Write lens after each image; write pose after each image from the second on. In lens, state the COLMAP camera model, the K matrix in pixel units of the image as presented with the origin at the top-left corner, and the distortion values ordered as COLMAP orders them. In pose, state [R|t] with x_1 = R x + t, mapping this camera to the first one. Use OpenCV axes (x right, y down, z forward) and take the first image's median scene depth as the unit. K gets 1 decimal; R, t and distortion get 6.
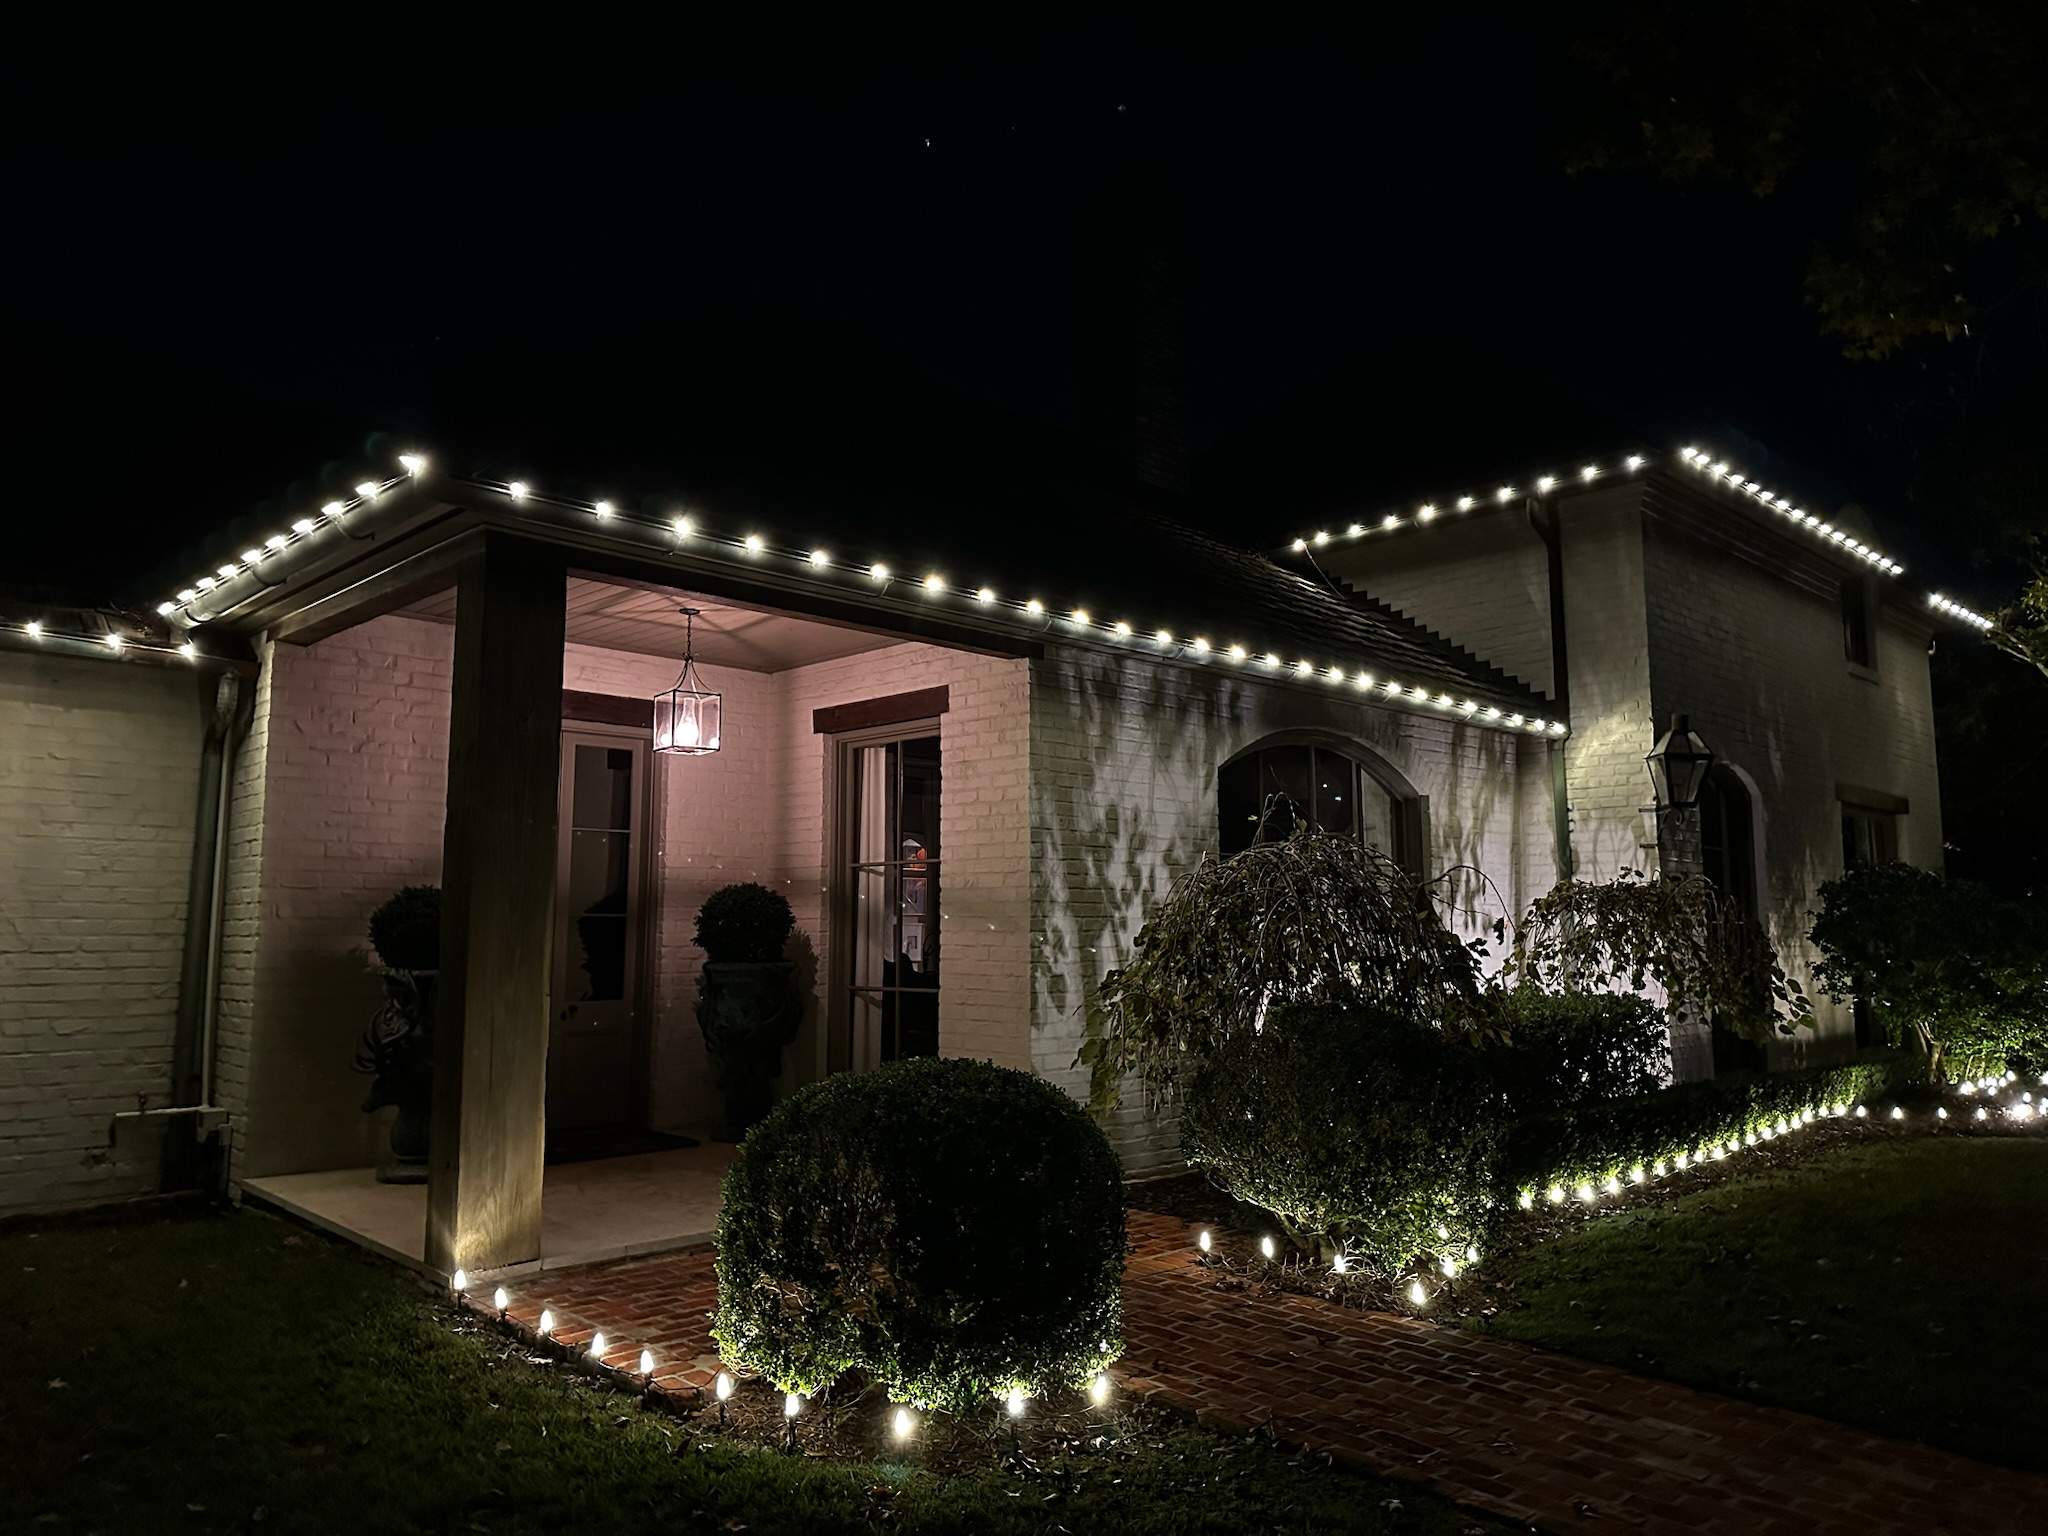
lens RADIAL K [[1443.6, 0, 1022.3], [0, 1443.6, 778.1], [0, 0, 1]] dist [0.069811, -0.003171]
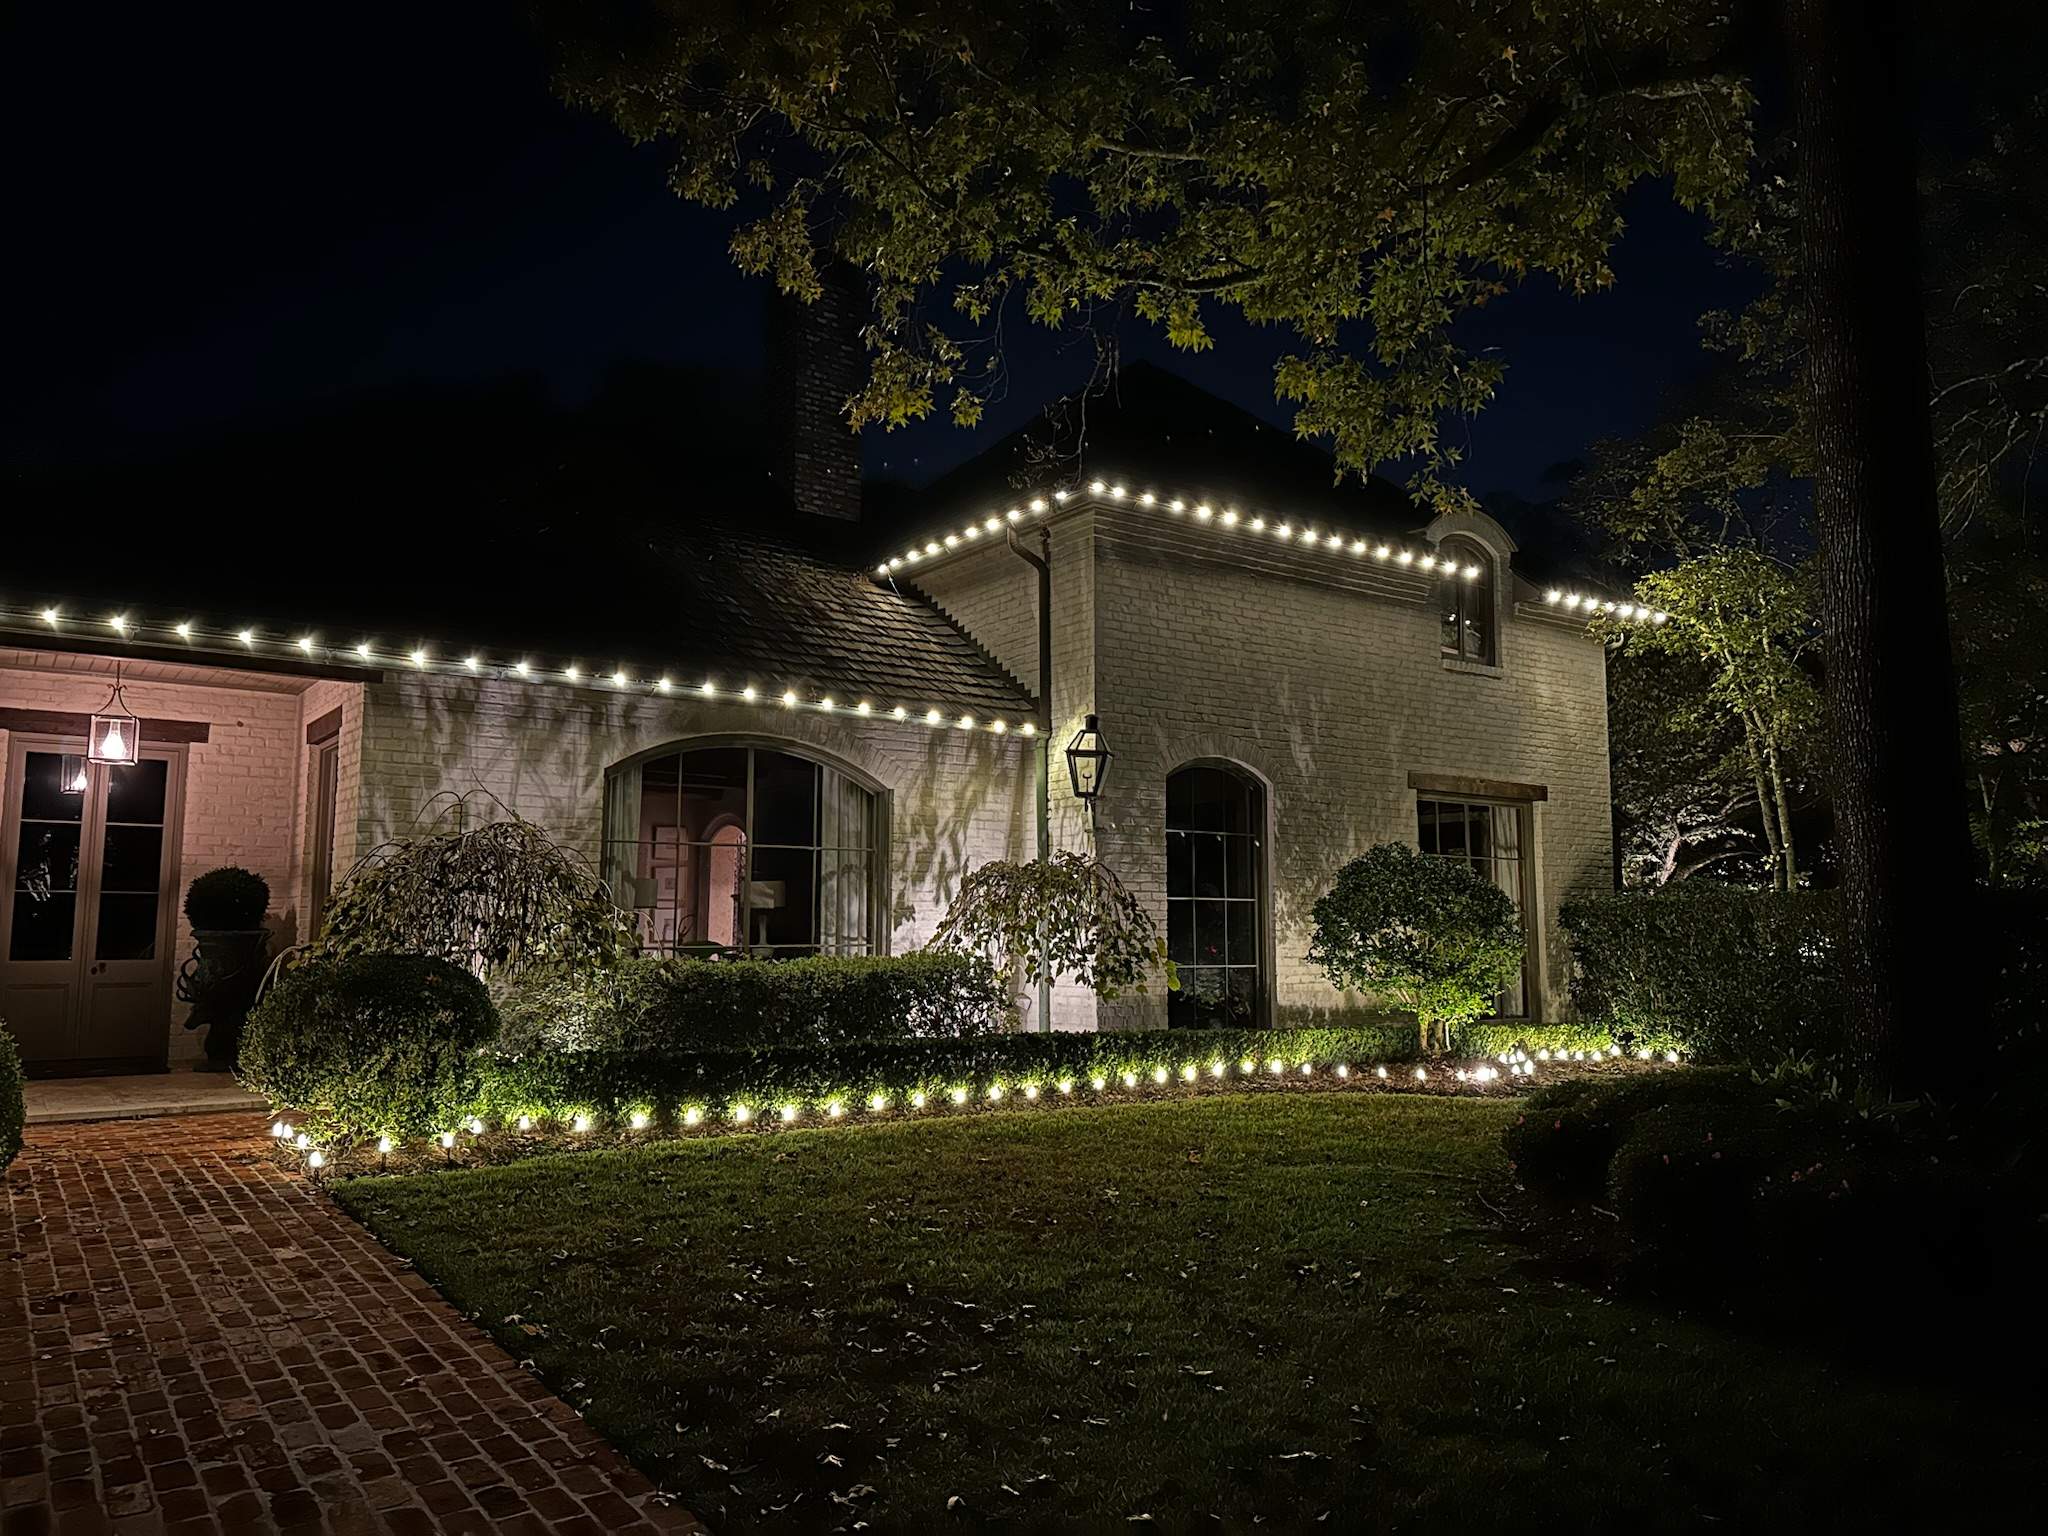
lens RADIAL K [[1443.6, 0, 1024.8], [0, 1443.6, 757.7], [0, 0, 1]] dist [0.069811, -0.003171]
pose [[0.993742, -0.014732, -0.110727, 0.507363], [0.013380, 0.999827, -0.012948, 0.003510], [0.110898, 0.011385, 0.993767, -0.129084]]
